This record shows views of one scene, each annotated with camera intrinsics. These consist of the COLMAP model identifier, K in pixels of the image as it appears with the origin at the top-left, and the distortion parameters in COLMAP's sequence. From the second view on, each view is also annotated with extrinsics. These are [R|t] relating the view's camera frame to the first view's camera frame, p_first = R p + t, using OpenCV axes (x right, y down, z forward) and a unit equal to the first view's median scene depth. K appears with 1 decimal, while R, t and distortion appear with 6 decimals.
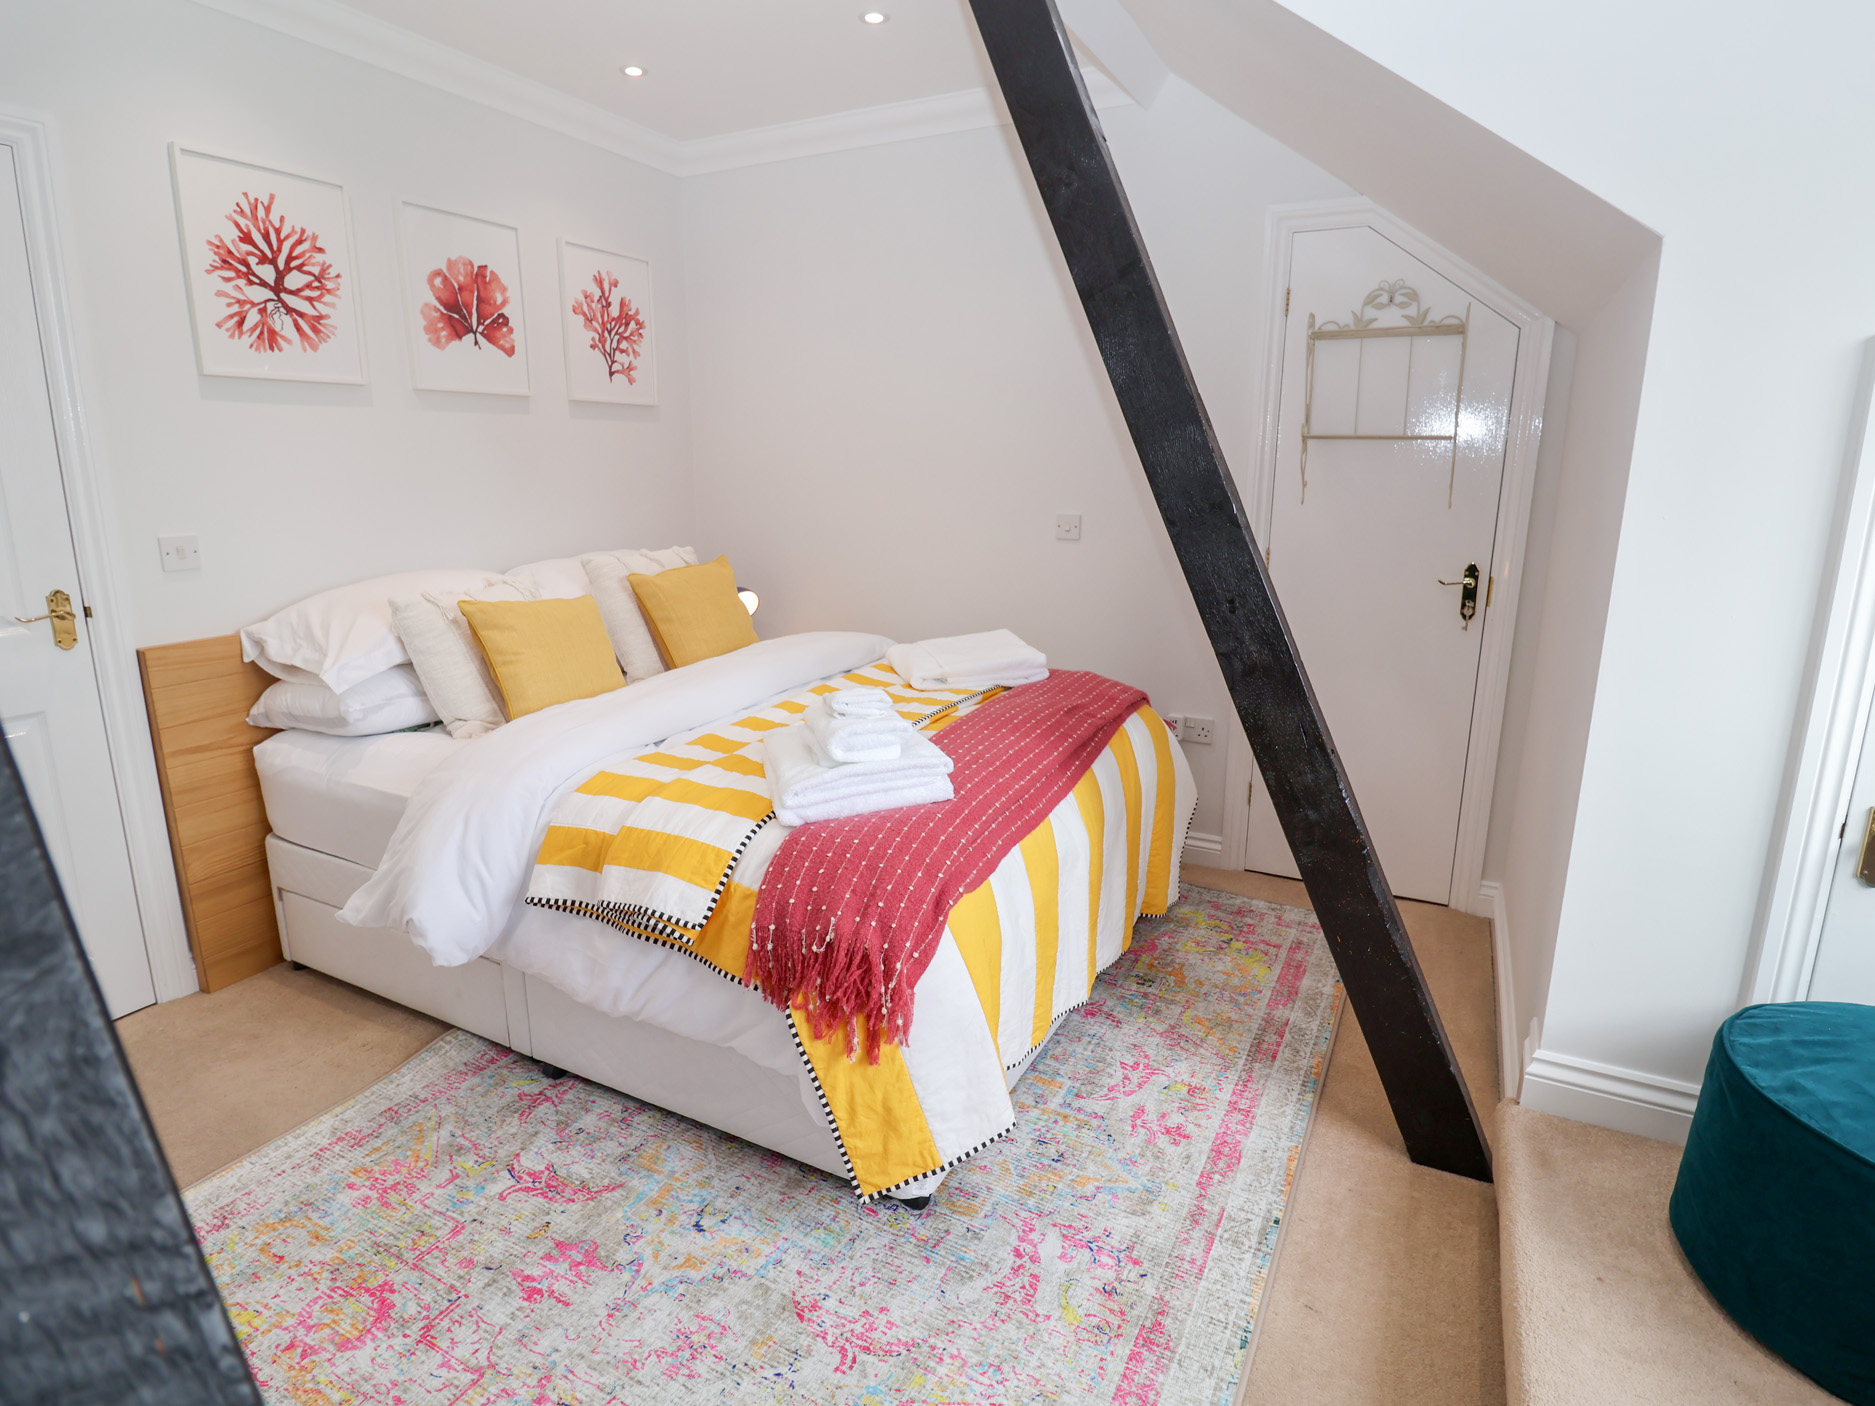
lens RADIAL K [[995.5, 0, 926.8], [0, 995.5, 686.7], [0, 0, 1]] dist [-0.008759, -0.008570]
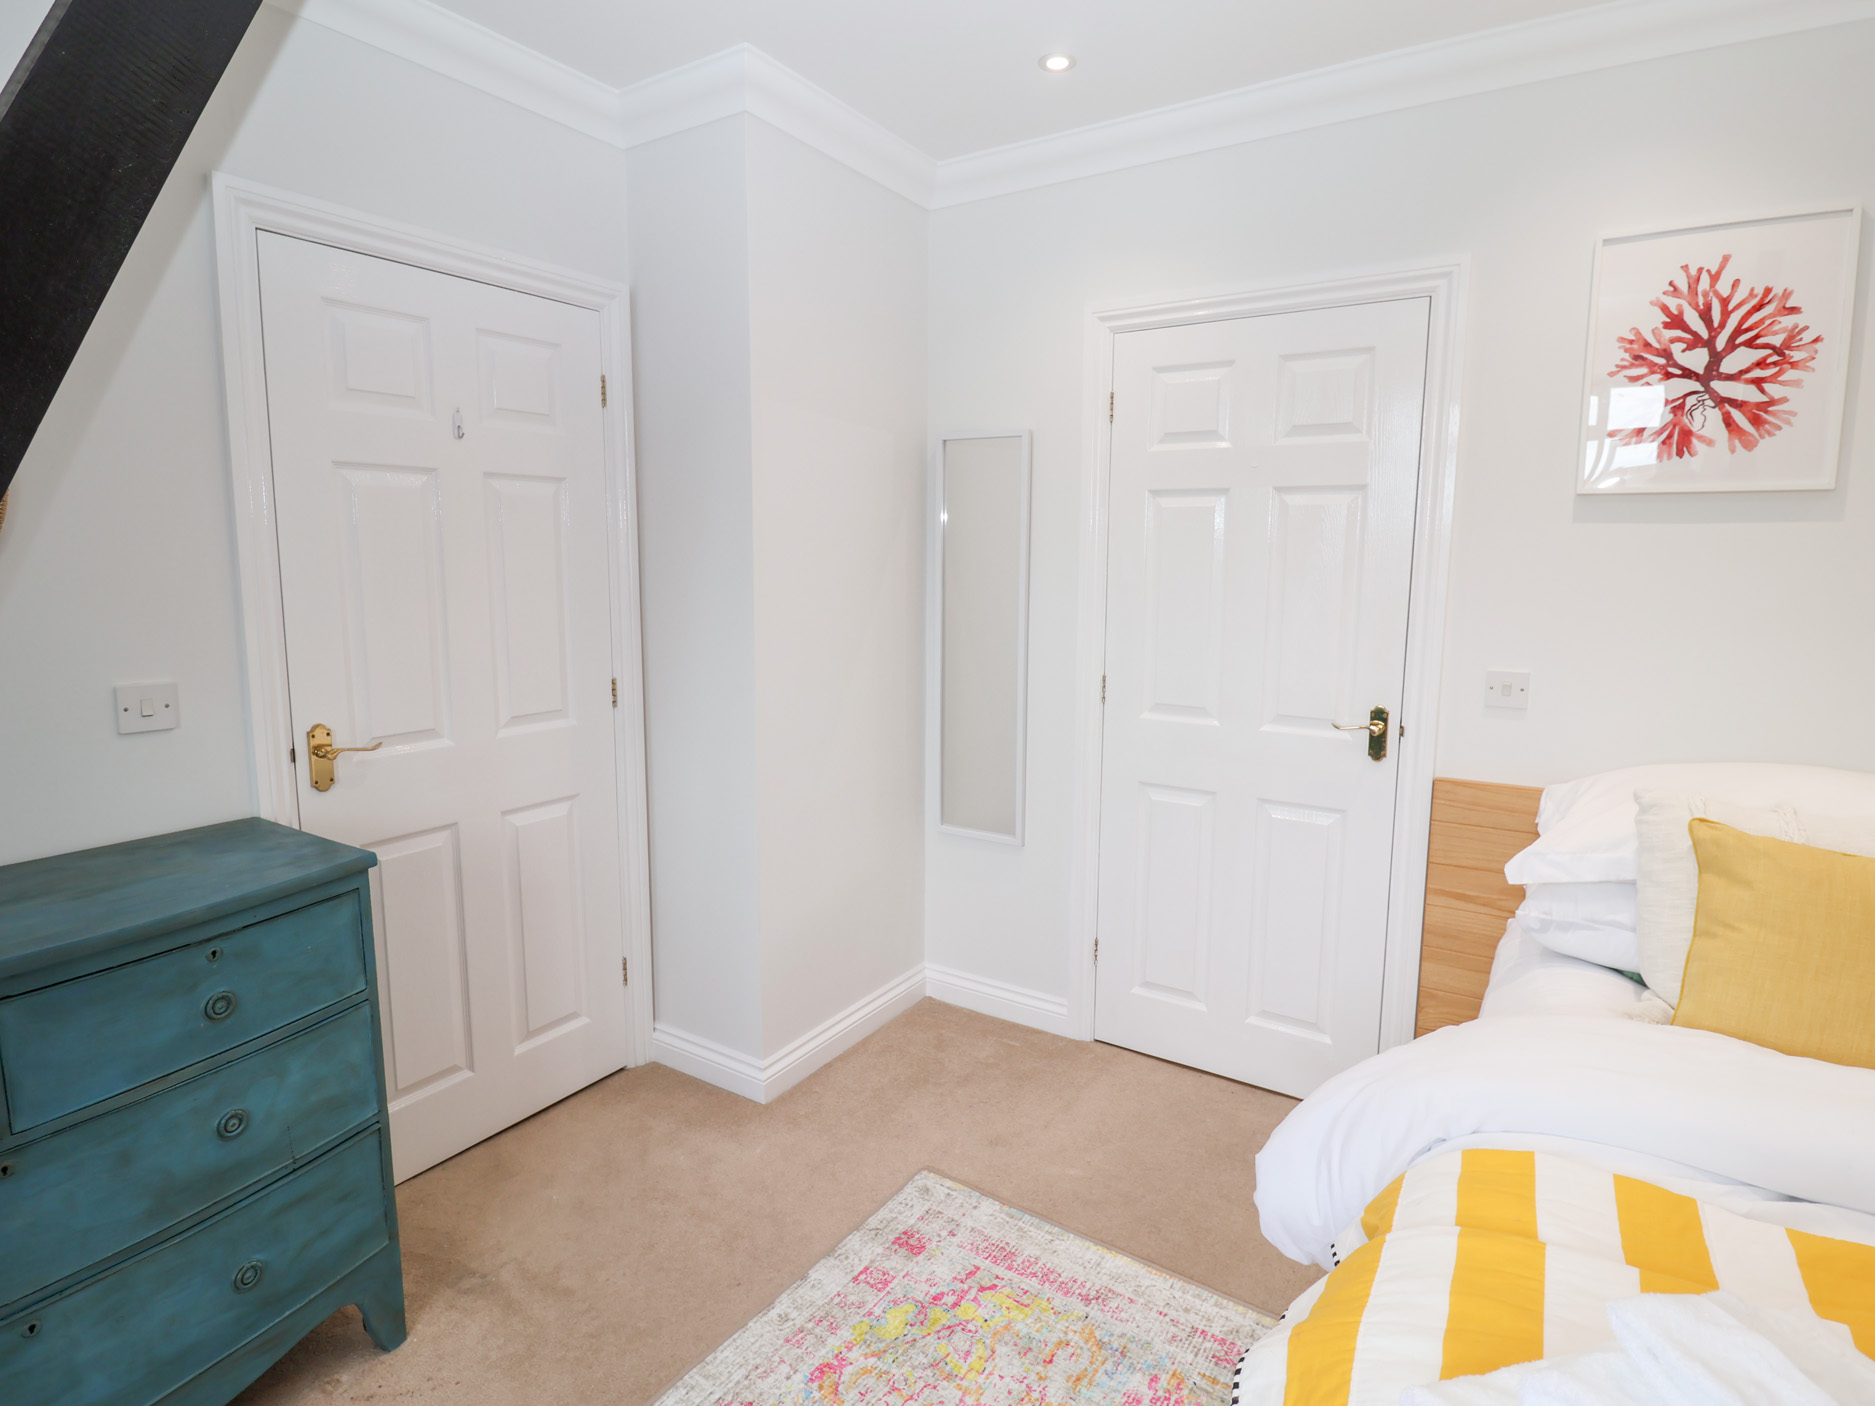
lens RADIAL K [[995.5, 0, 951.8], [0, 995.5, 685.8], [0, 0, 1]] dist [-0.008759, -0.008570]
pose [[-0.090033, 0.123616, -0.988237, 0.181547], [-0.229154, 0.963073, 0.141346, -0.139759], [0.969217, 0.239185, -0.058381, 0.515488]]
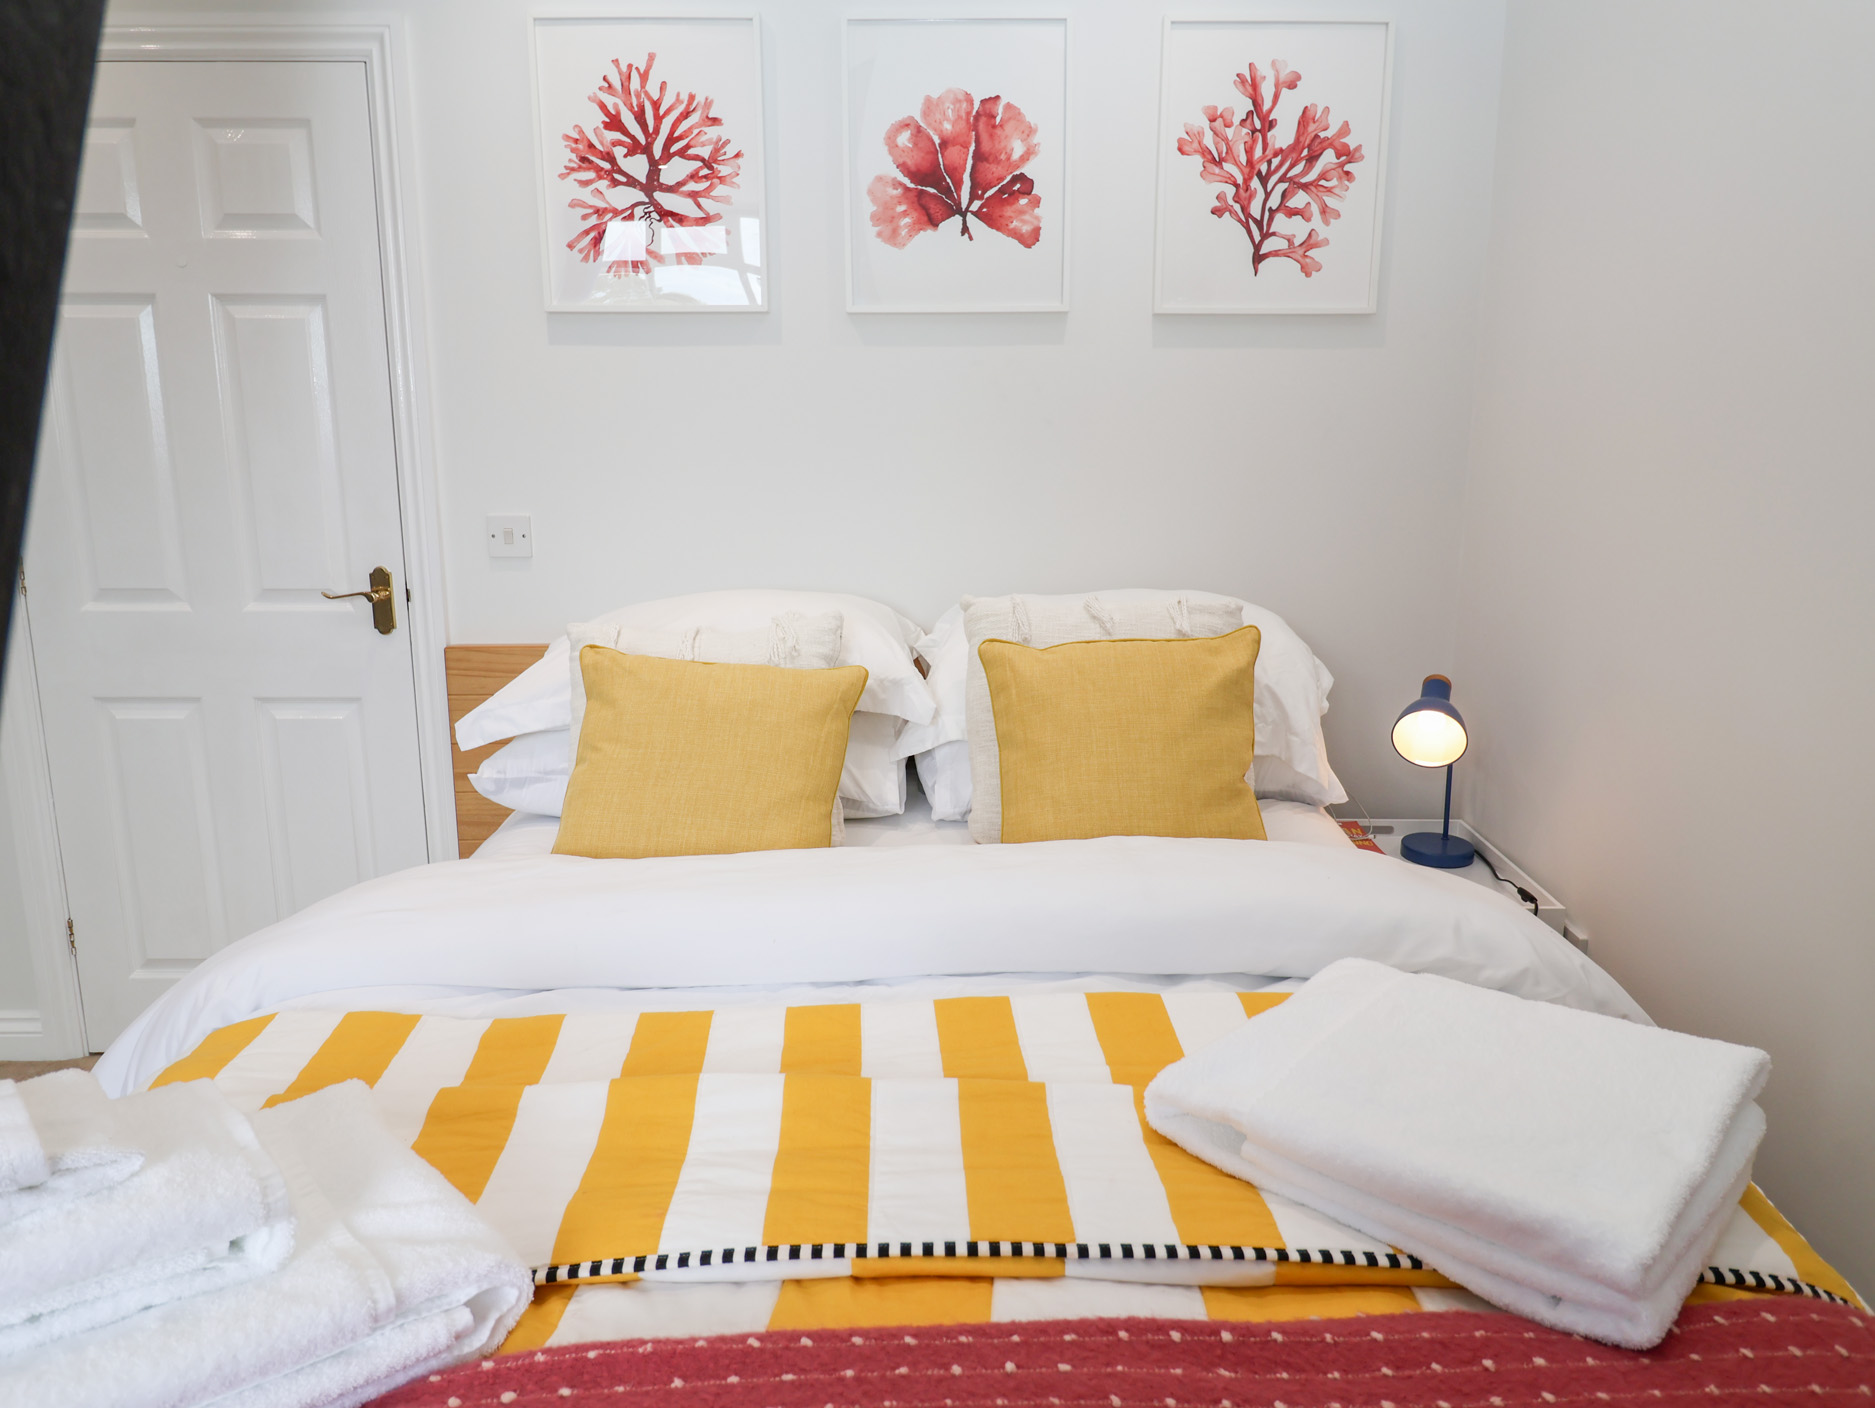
lens RADIAL K [[1236.0, 0, 950.4], [0, 1236.0, 680.8], [0, 0, 1]] dist [0.002910, -0.006669]
pose [[0.468789, 0.165982, -0.867575, 0.285814], [-0.194978, 0.977404, 0.081639, -0.160702], [0.861522, 0.130887, 0.490559, 0.770089]]
